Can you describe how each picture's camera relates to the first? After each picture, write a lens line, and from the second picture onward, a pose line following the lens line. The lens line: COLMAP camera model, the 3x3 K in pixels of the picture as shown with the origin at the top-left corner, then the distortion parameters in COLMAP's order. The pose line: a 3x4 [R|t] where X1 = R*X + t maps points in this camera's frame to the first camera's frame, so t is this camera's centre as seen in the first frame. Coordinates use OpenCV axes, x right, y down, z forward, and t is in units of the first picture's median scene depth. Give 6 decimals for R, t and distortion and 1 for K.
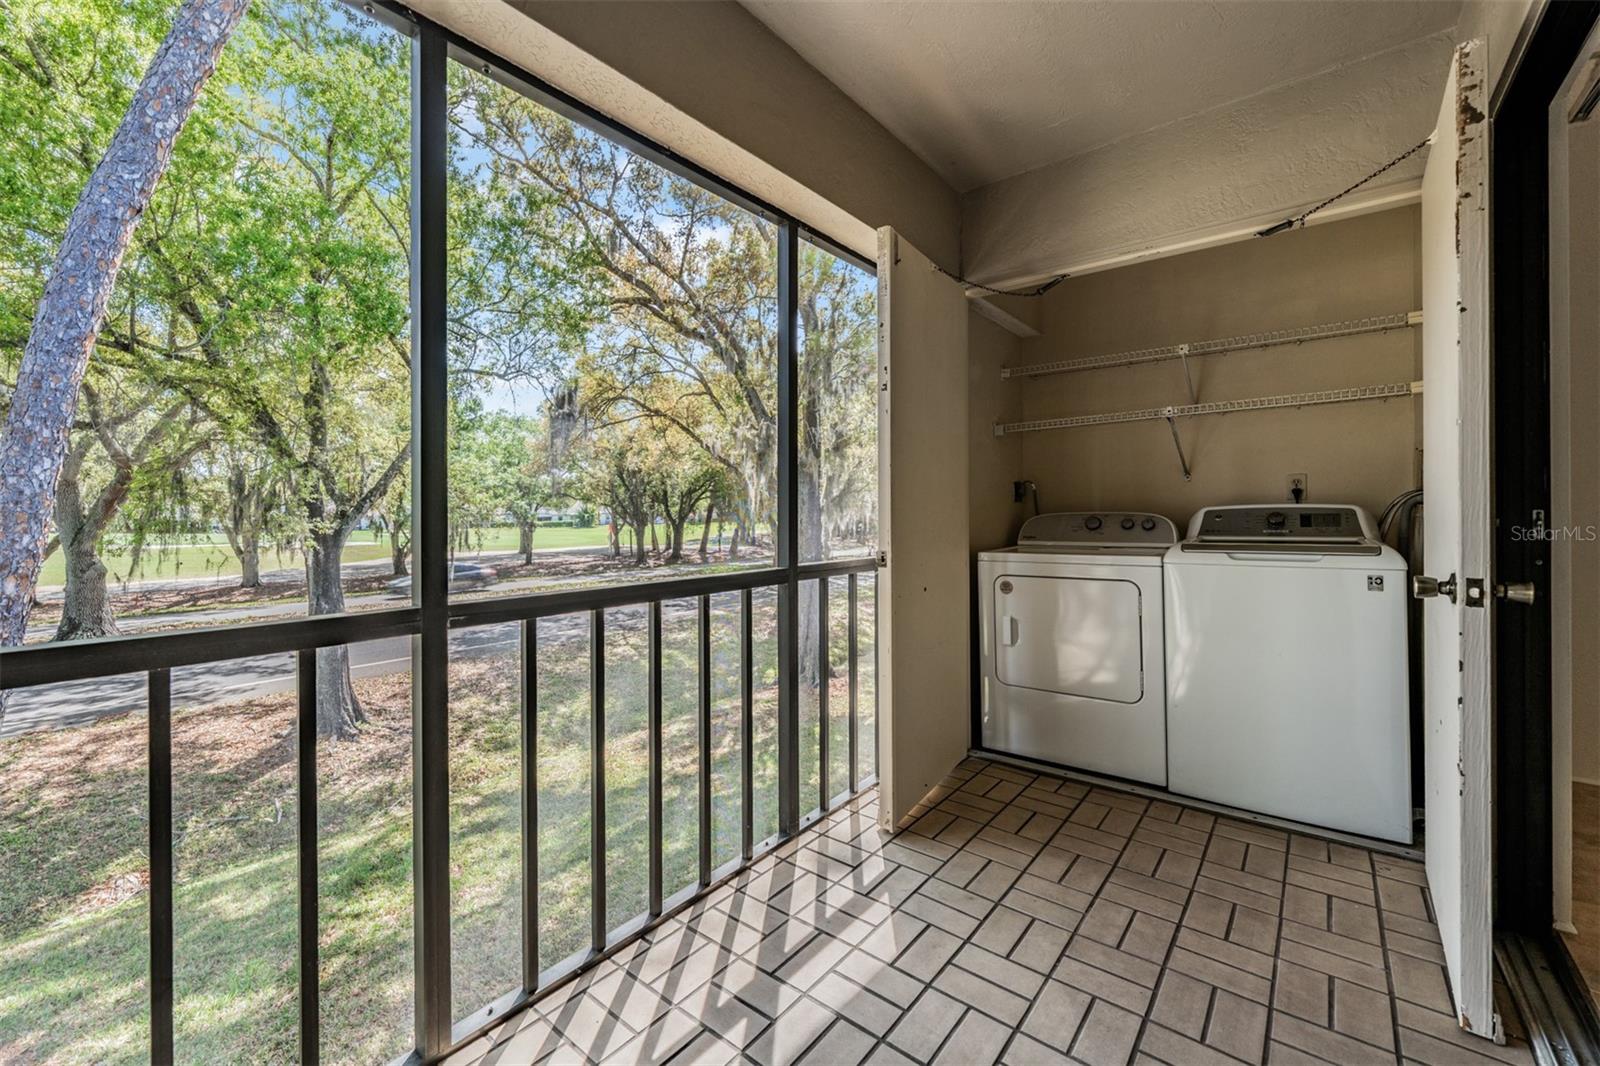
lens RADIAL K [[629.1, 0, 795.1], [0, 629.1, 517.1], [0, 0, 1]] dist [0.001958, -0.000245]
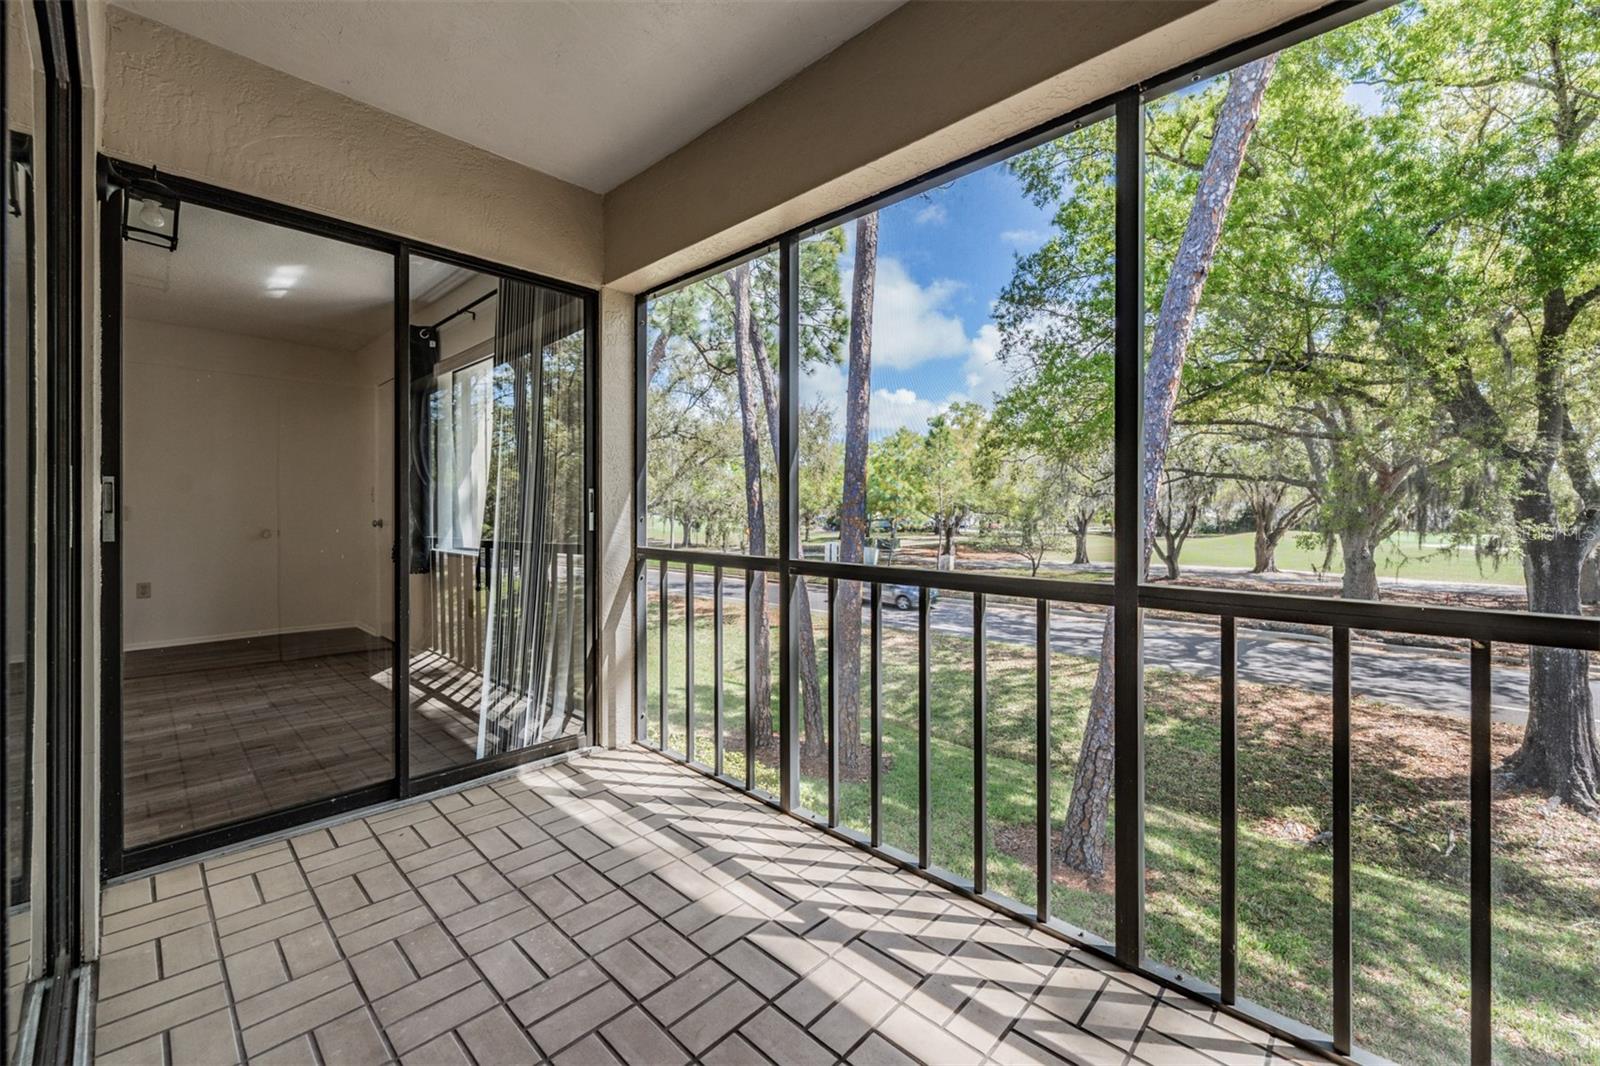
lens RADIAL K [[629.1, 0, 794.7], [0, 629.1, 522.3], [0, 0, 1]] dist [0.001958, -0.000245]
pose [[-0.056255, 0.017788, -0.998258, 0.237439], [-0.010238, 0.999778, 0.018392, 0.001128], [0.998364, 0.011255, -0.056060, 0.221194]]
